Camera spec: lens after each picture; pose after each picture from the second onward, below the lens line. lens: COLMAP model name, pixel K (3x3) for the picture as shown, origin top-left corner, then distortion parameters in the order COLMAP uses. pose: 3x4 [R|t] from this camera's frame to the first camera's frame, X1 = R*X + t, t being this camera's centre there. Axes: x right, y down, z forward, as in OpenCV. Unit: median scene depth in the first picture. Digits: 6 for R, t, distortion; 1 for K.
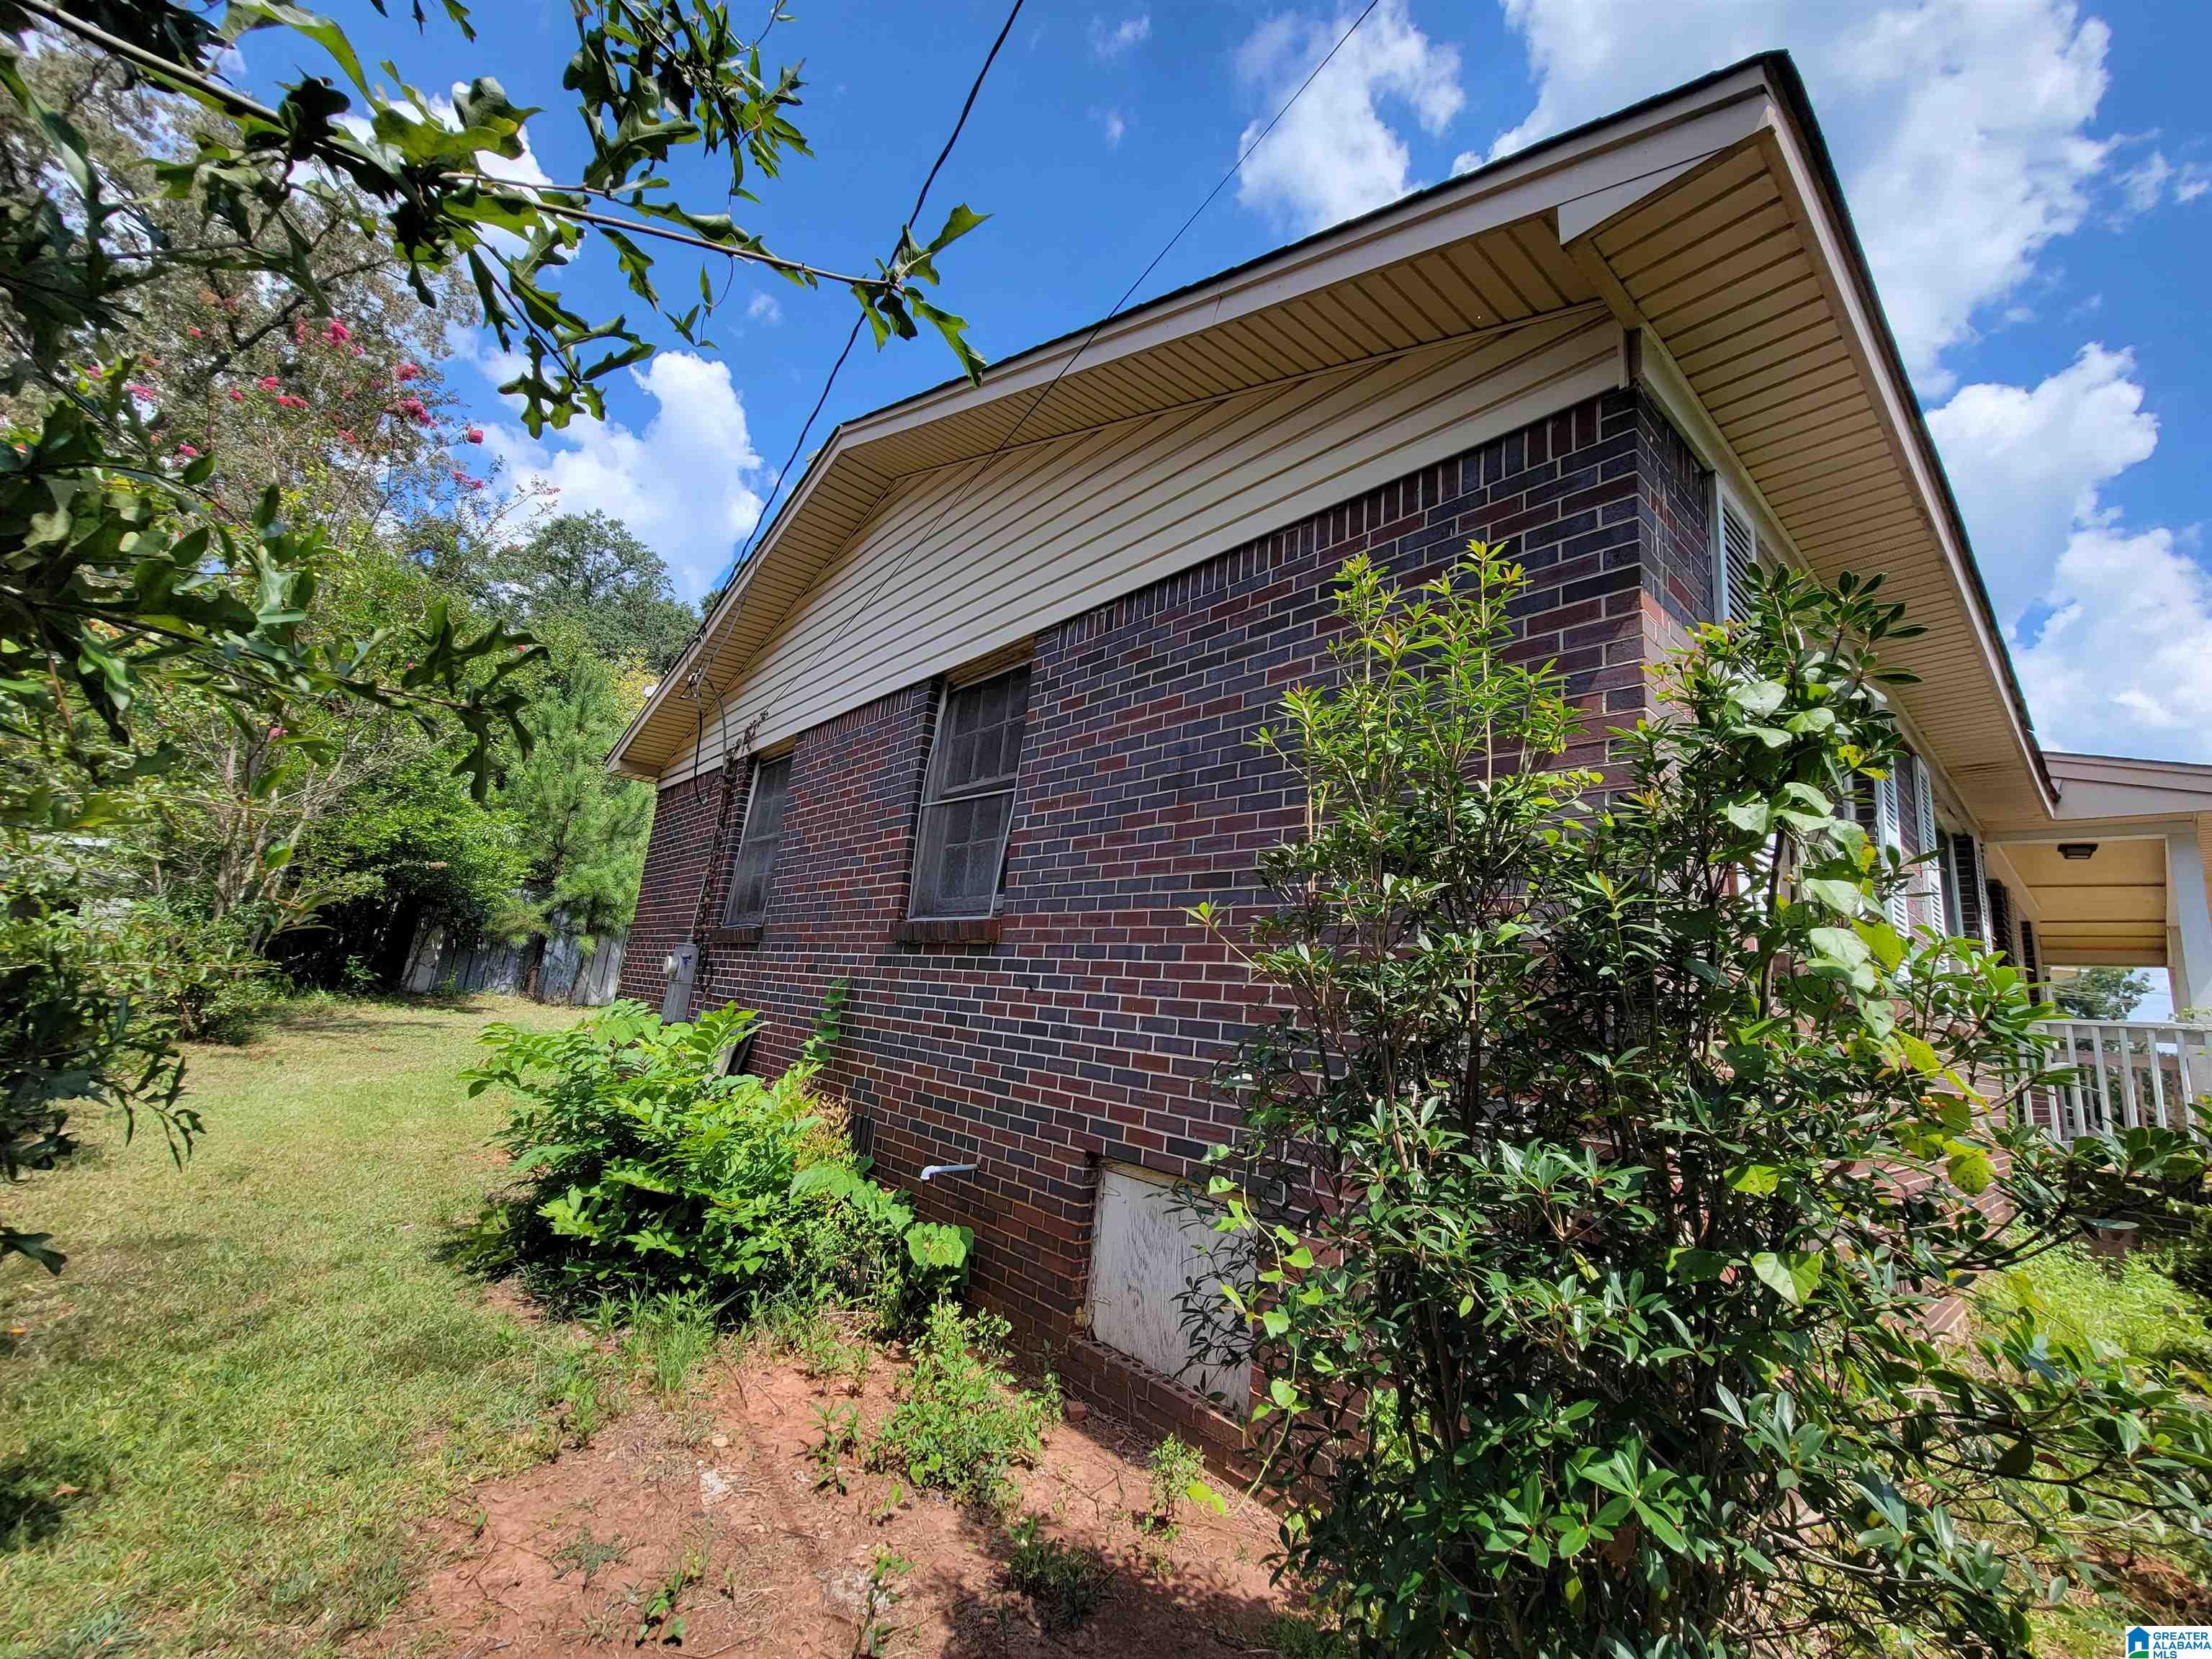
lens RADIAL K [[895.0, 0, 1103.6], [0, 895.0, 824.2], [0, 0, 1]] dist [-0.002353, -0.000027]
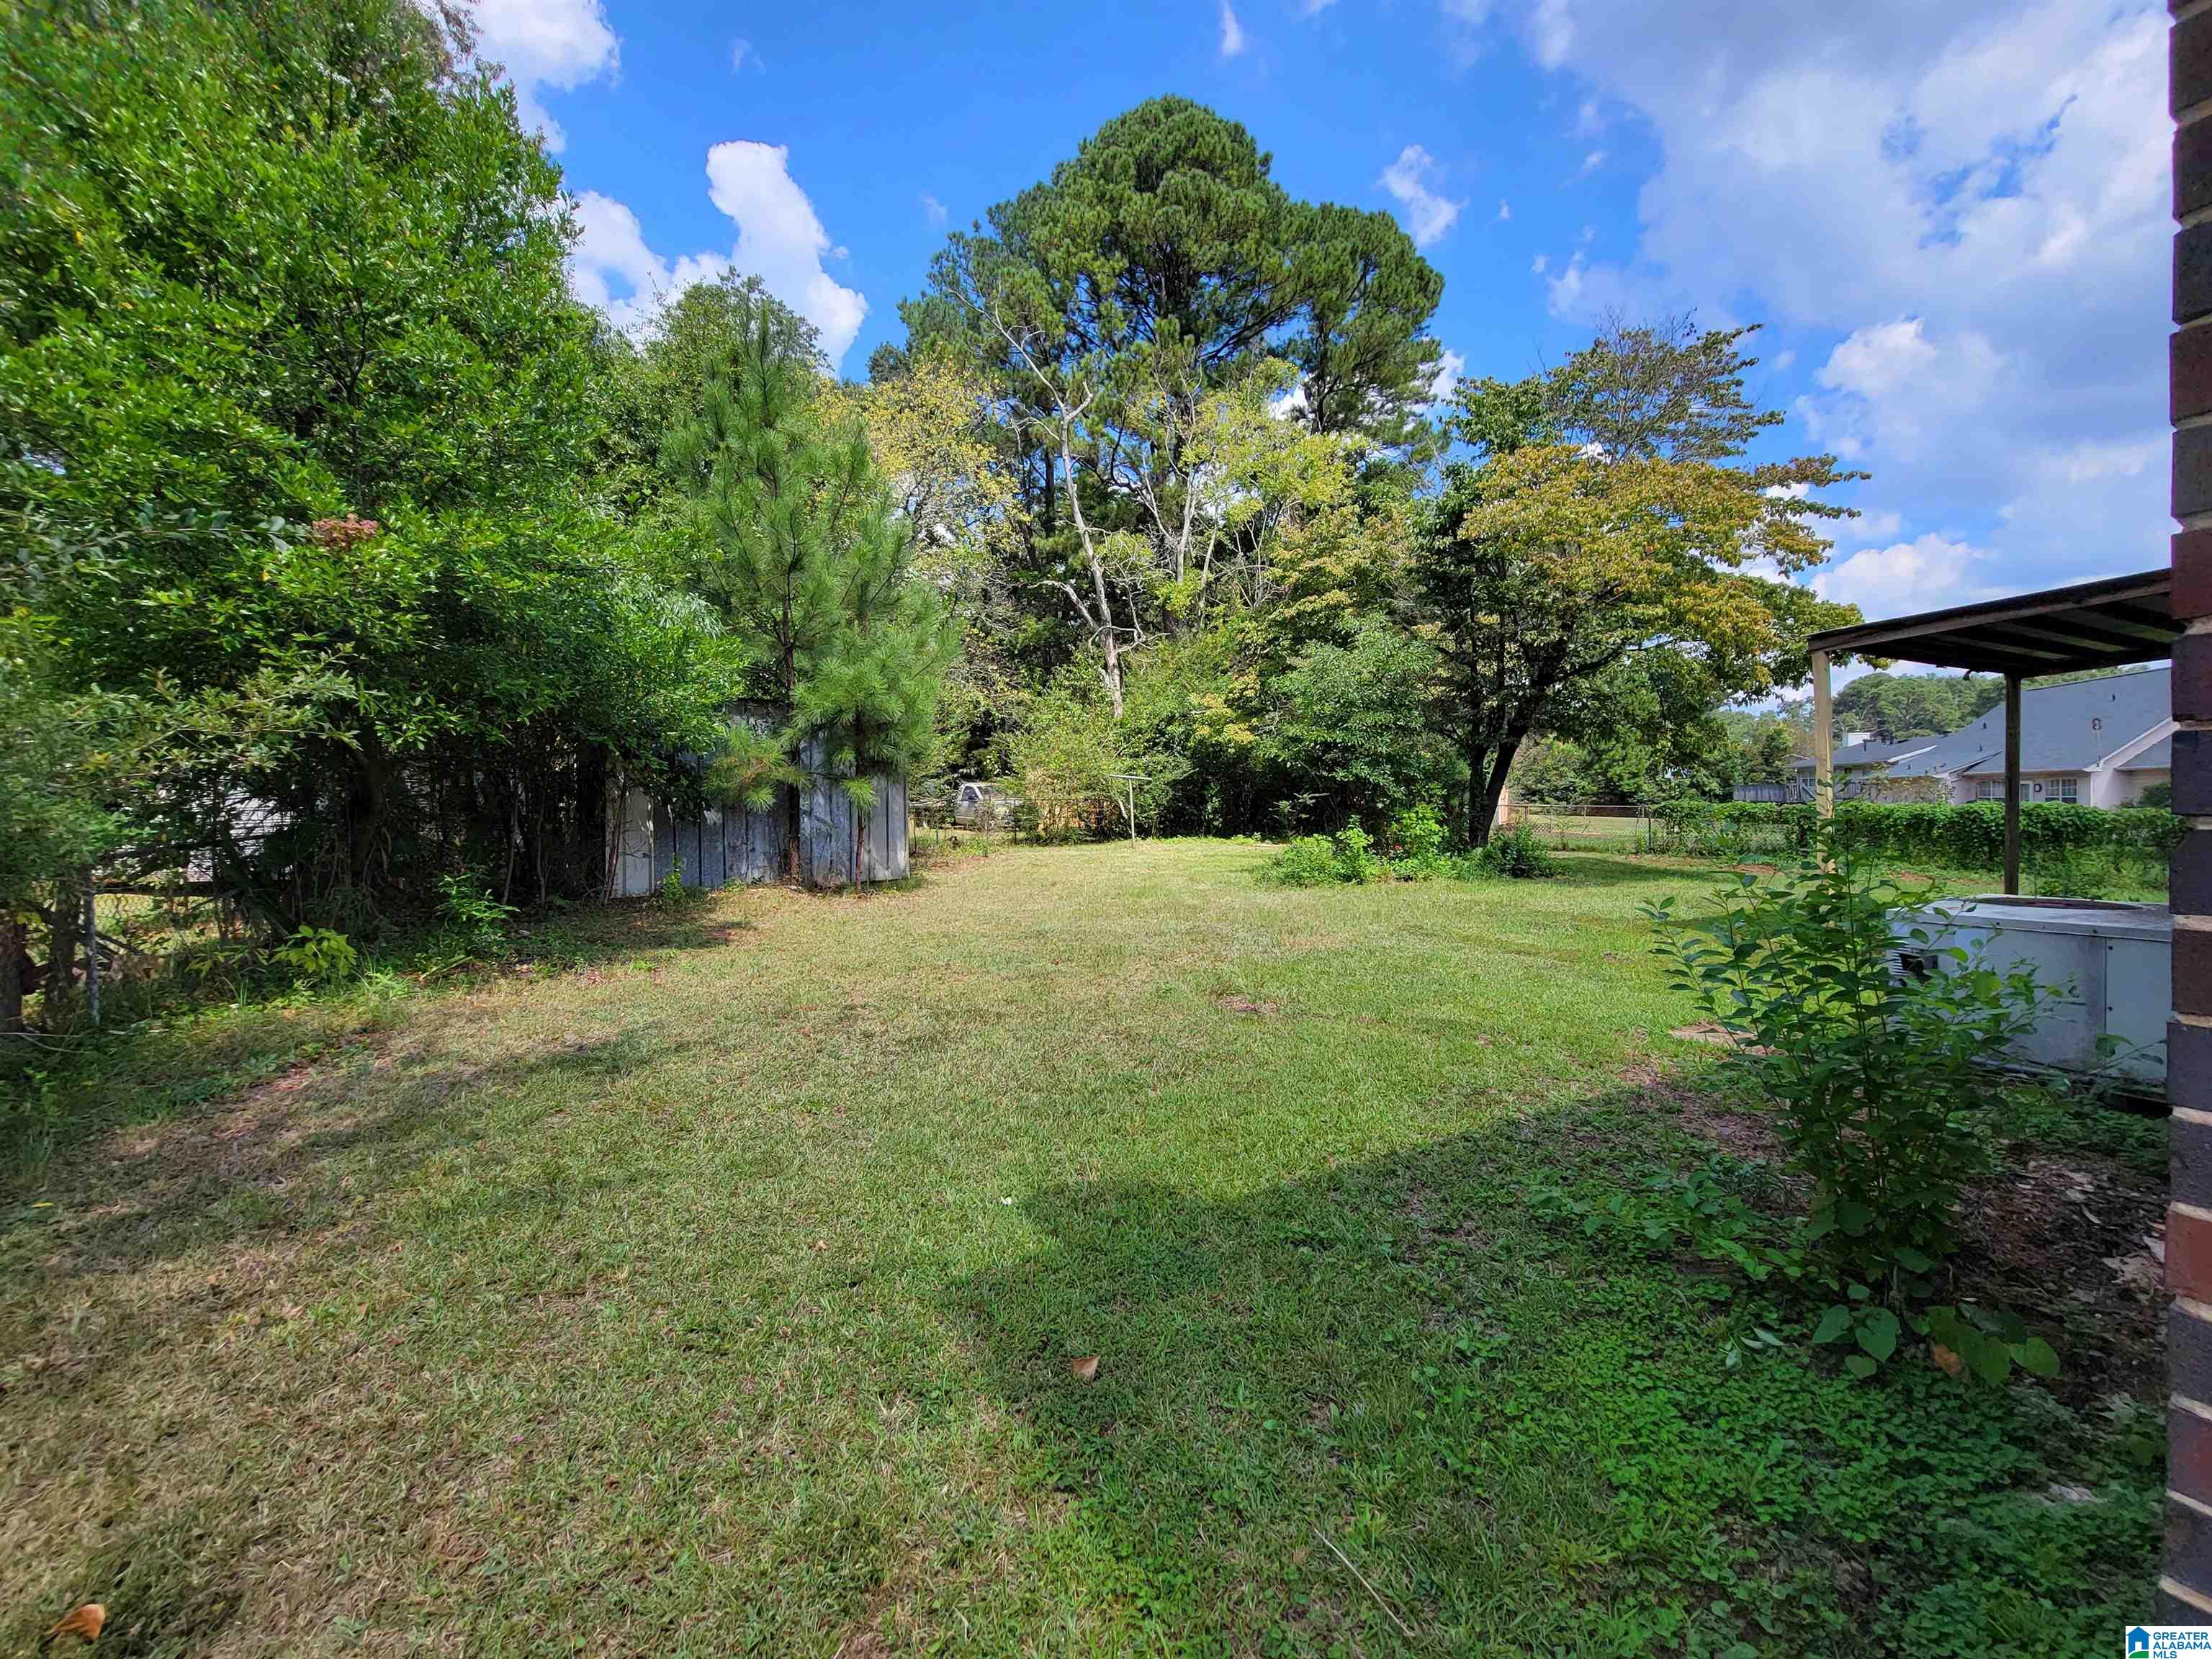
lens RADIAL K [[895.0, 0, 1103.6], [0, 895.0, 824.2], [0, 0, 1]] dist [-0.002353, -0.000027]
pose [[0.971497, -0.097961, -0.215864, -0.293812], [0.143857, 0.967403, 0.208415, 0.052889], [0.188411, -0.233528, 0.953921, 0.453627]]
